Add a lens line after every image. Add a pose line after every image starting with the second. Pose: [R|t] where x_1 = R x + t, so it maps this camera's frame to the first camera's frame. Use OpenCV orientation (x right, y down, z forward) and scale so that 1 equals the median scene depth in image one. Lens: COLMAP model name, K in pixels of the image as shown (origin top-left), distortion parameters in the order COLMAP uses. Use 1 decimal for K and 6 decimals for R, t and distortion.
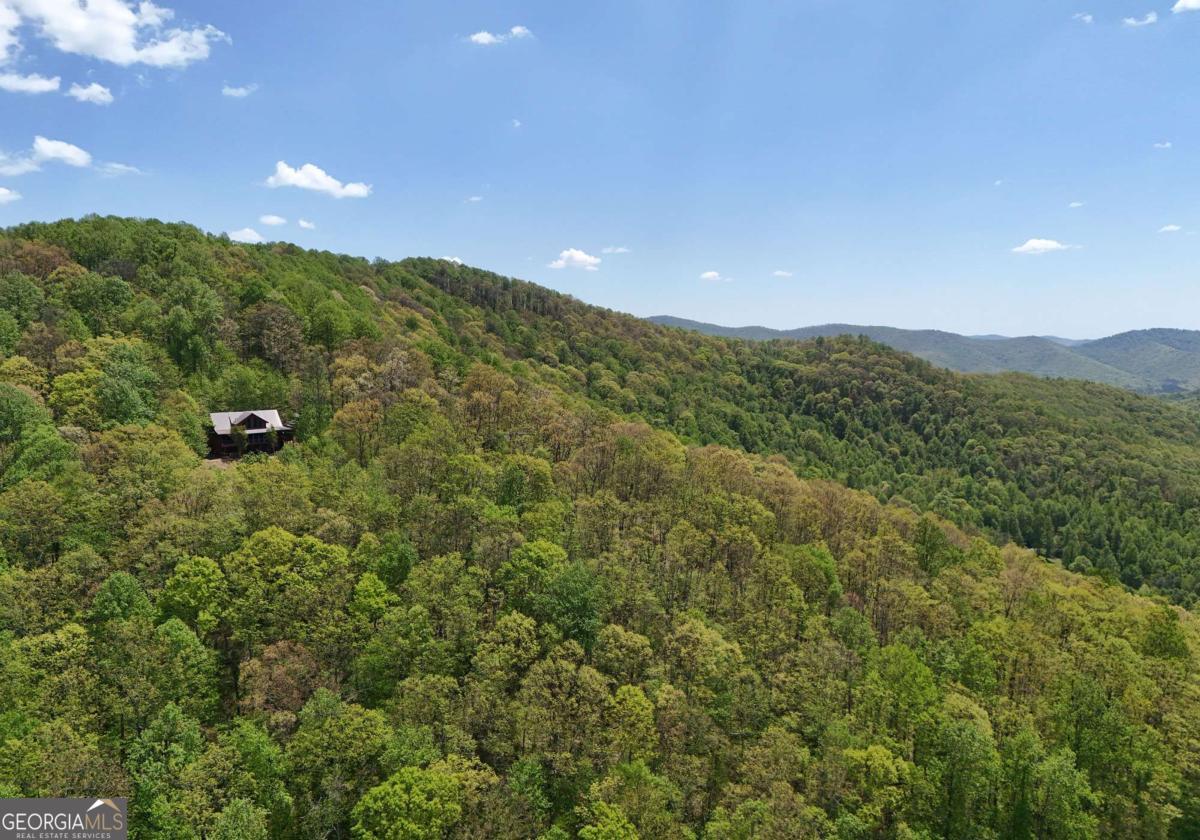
lens RADIAL K [[888.7, 0, 603.2], [0, 888.7, 411.7], [0, 0, 1]] dist [0.068072, -0.024219]
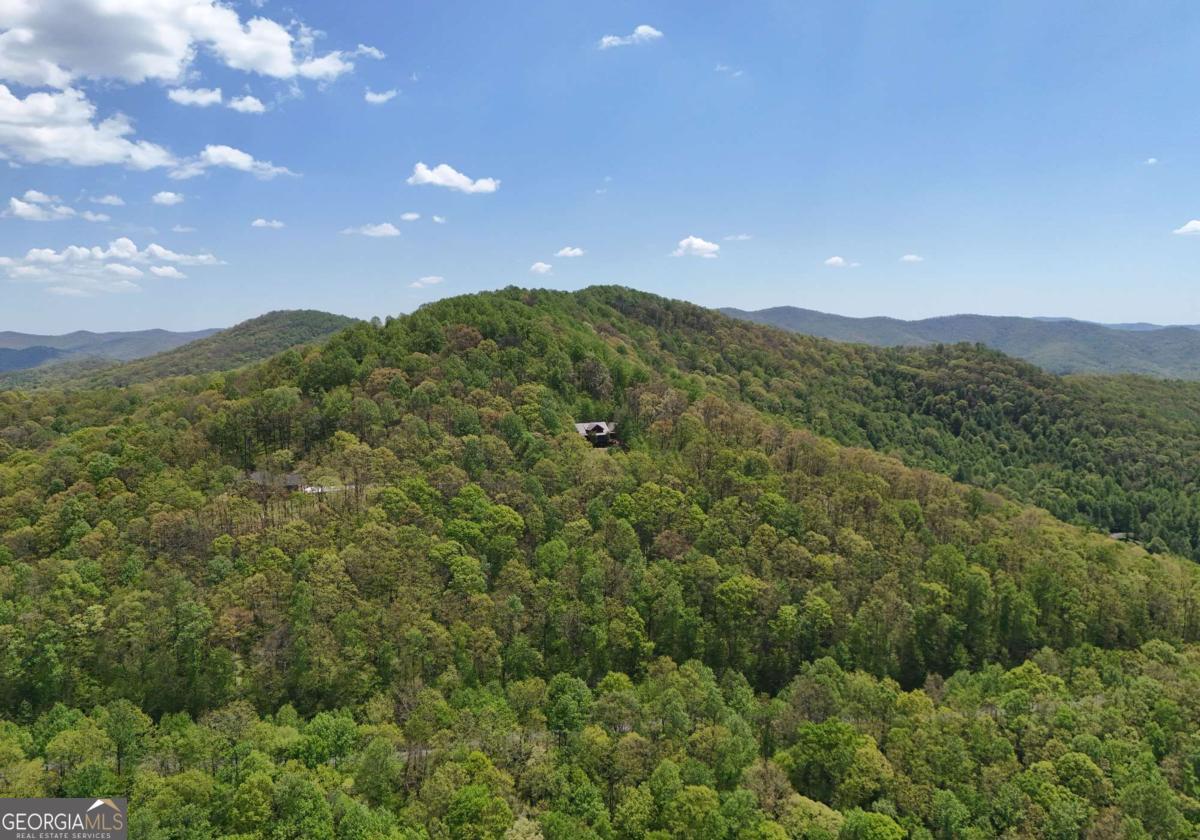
lens RADIAL K [[888.7, 0, 600.6], [0, 888.7, 372.0], [0, 0, 1]] dist [0.068072, -0.024219]
pose [[0.990949, 0.004798, -0.134153, -0.044578], [-0.008812, 0.999530, -0.029346, -0.017199], [0.133949, 0.030263, 0.990526, -0.266935]]
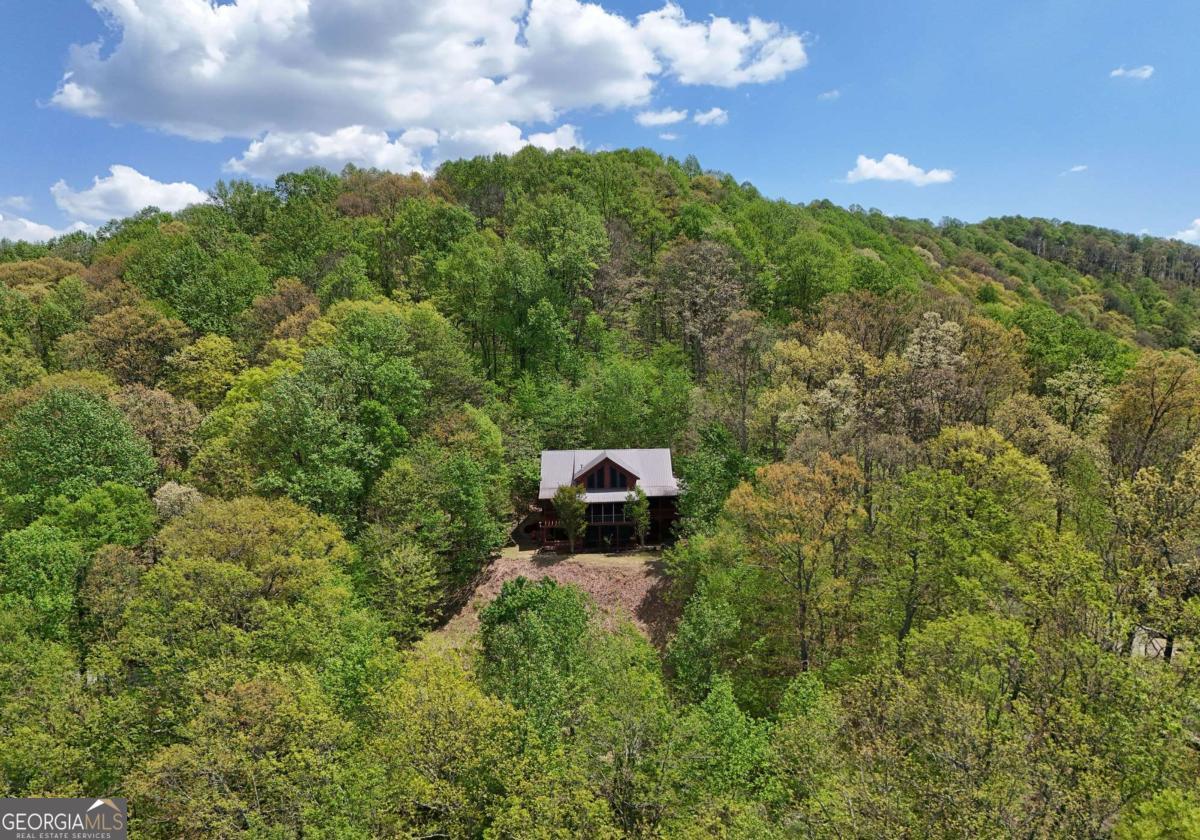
lens RADIAL K [[888.7, 0, 607.1], [0, 888.7, 422.7], [0, 0, 1]] dist [0.068072, -0.024219]
pose [[0.819882, 0.054546, -0.569929, -0.040815], [-0.042015, 0.998499, 0.035122, -0.010545], [0.570990, -0.004850, 0.820943, 0.199218]]
